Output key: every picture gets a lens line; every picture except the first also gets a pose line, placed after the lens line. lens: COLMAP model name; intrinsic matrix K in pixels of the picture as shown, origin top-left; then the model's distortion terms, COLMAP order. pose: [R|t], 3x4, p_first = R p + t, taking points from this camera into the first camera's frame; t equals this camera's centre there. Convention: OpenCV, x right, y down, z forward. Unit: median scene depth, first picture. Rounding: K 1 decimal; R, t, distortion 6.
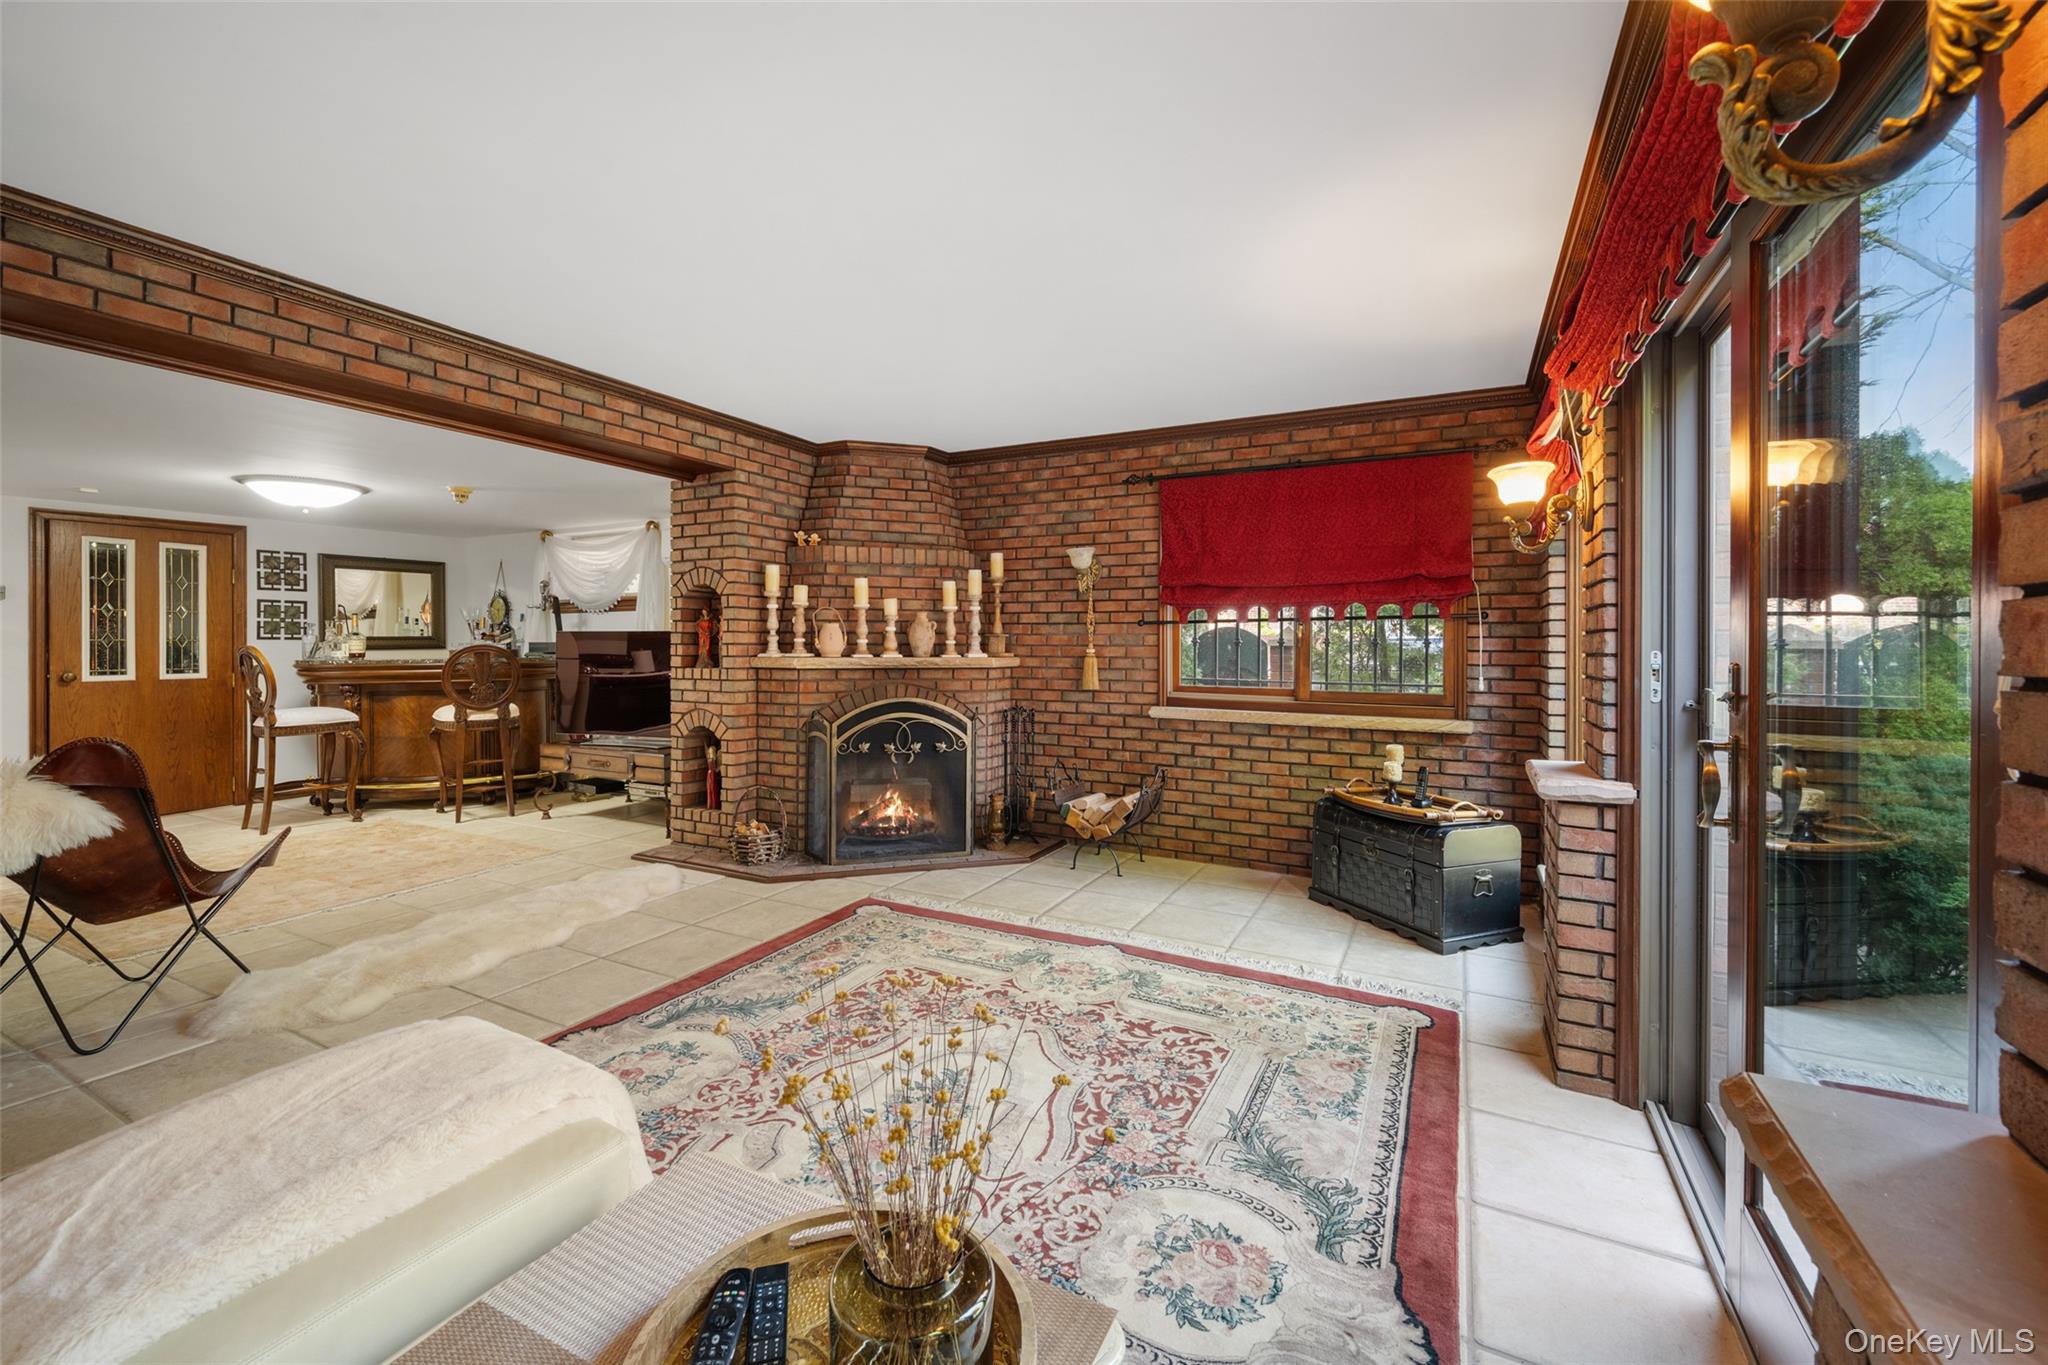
lens RADIAL K [[818.8, 0, 1021.8], [0, 818.8, 614.3], [0, 0, 1]] dist [-0.000009, -0.000109]
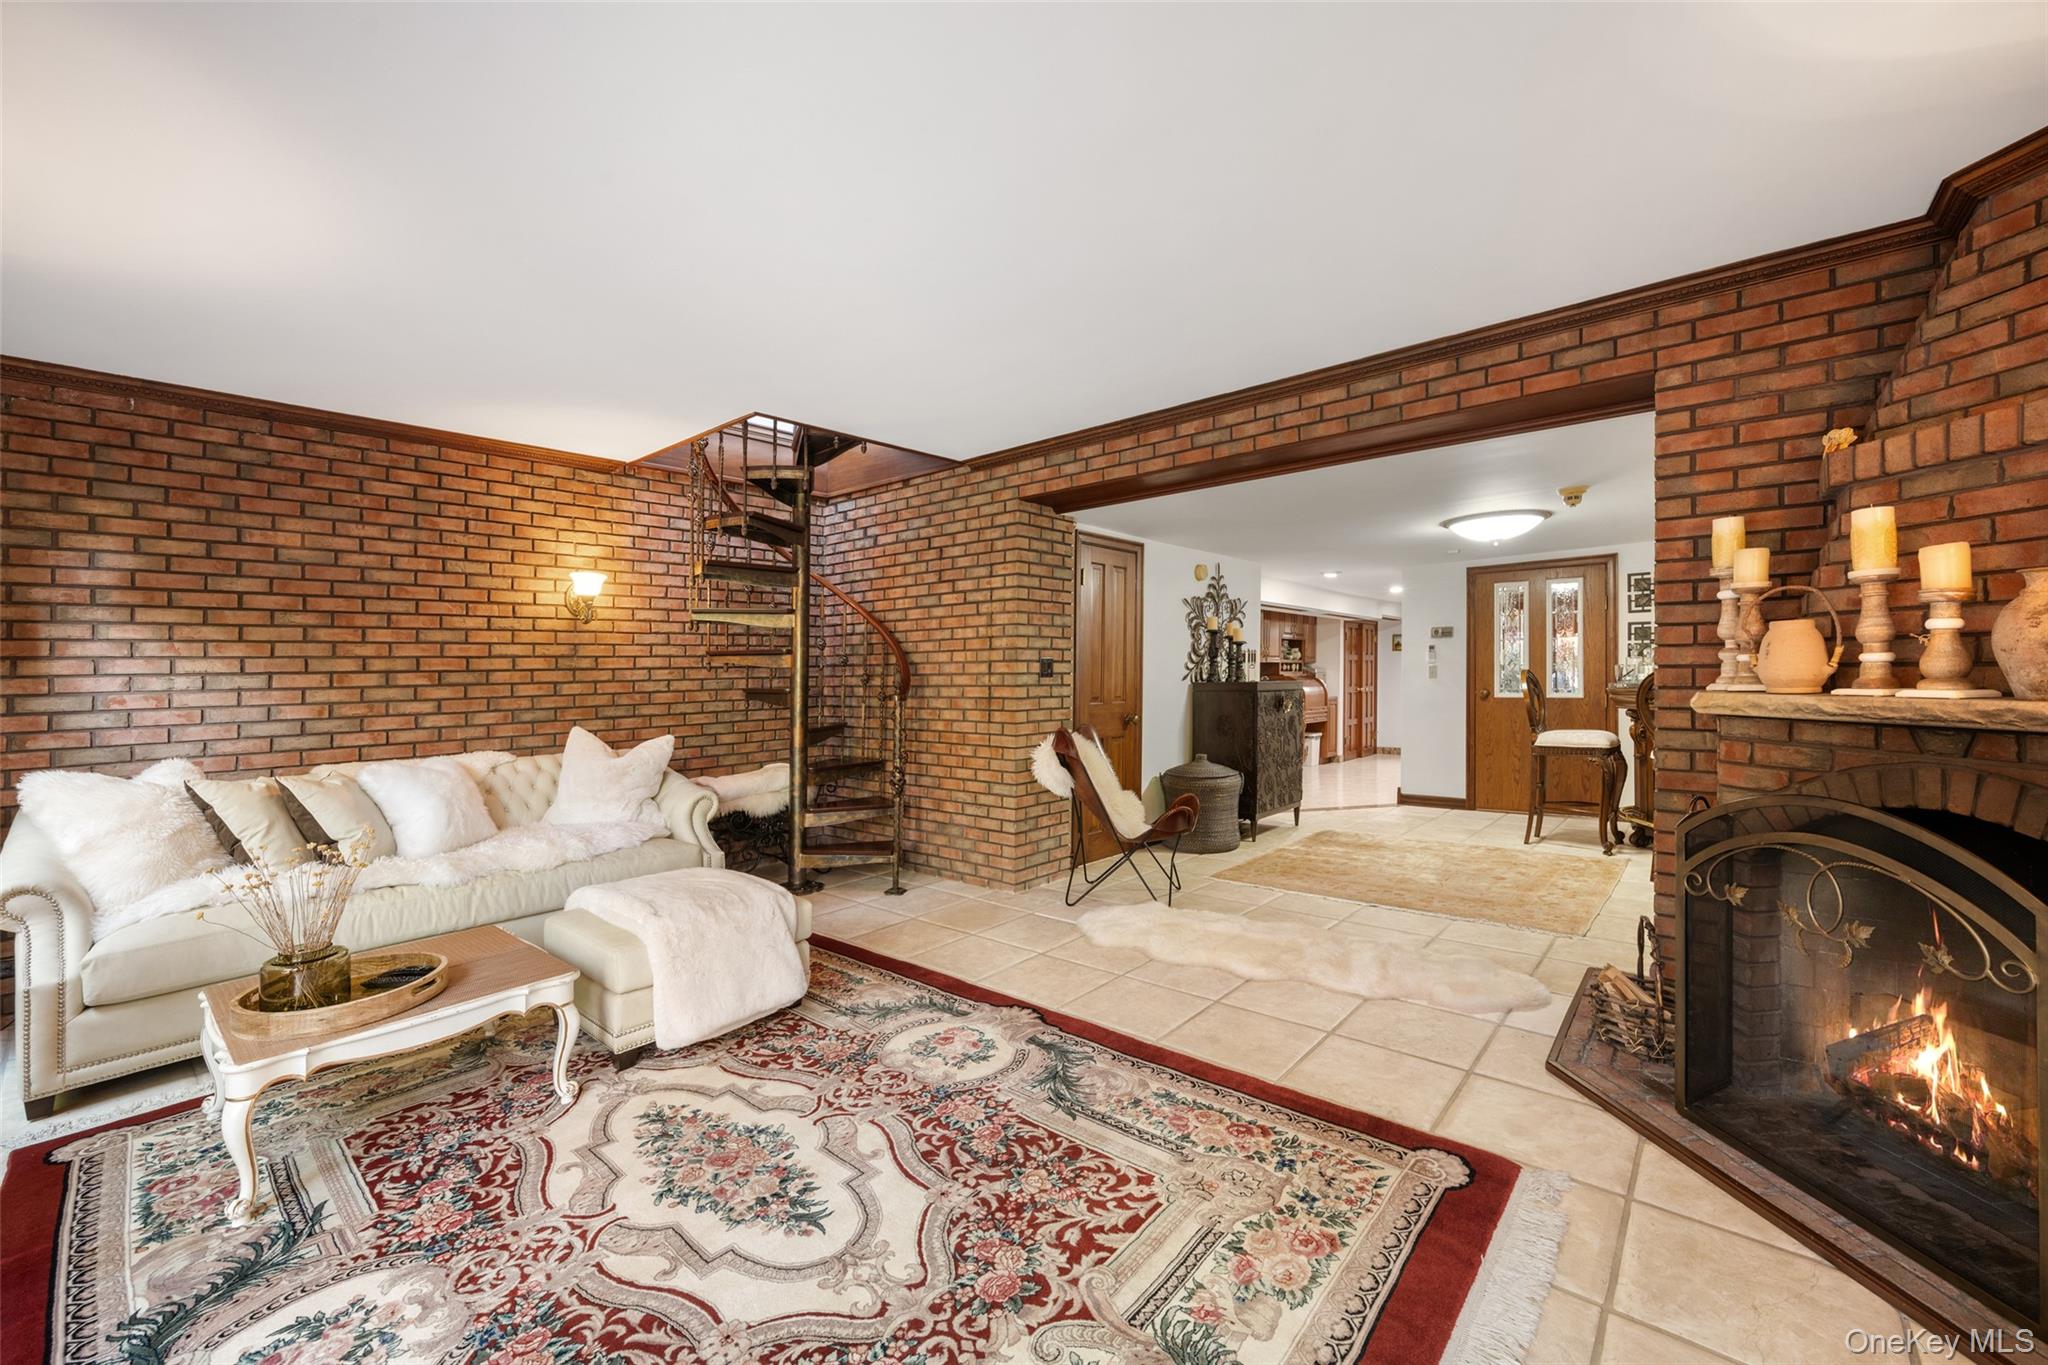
lens RADIAL K [[821.5, 0, 1023.0], [0, 821.5, 633.0], [0, 0, 1]] dist [-0.001335, -0.000418]
pose [[-0.233023, -0.045488, -0.971407, 0.323090], [0.050043, 0.997021, -0.058691, 0.023468], [0.971183, -0.062288, -0.230052, 0.678768]]
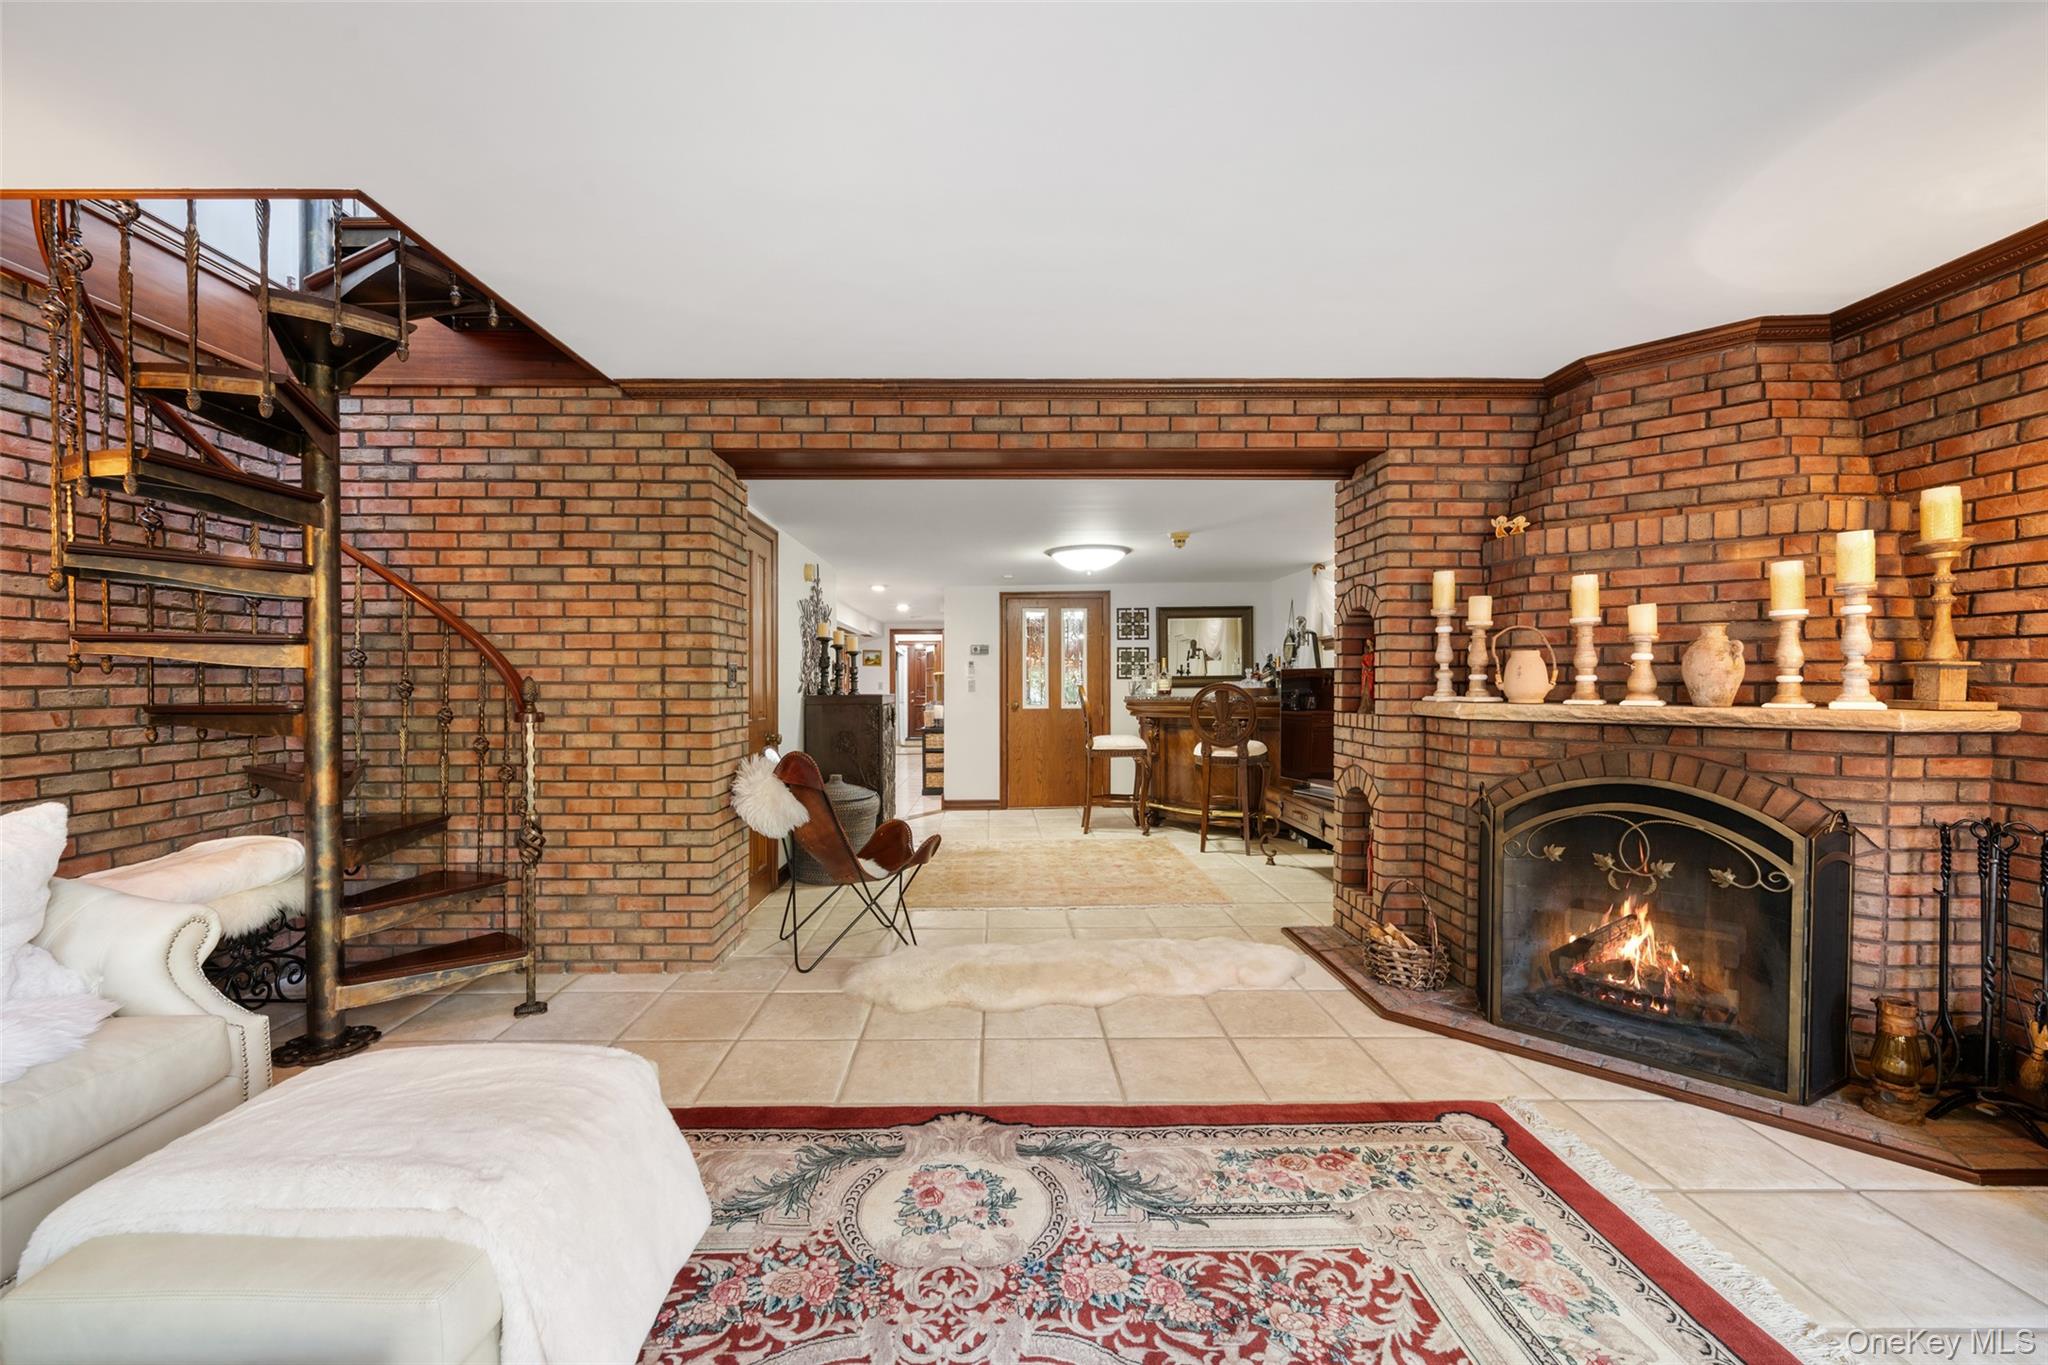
lens RADIAL K [[822.9, 0, 999.8], [0, 822.9, 681.2], [0, 0, 1]] dist [-0.001092, -0.000339]
pose [[0.467199, -0.002529, -0.884149, 0.145839], [0.035544, 0.999241, 0.015924, 0.009872], [0.883438, -0.038866, 0.466934, 0.329084]]
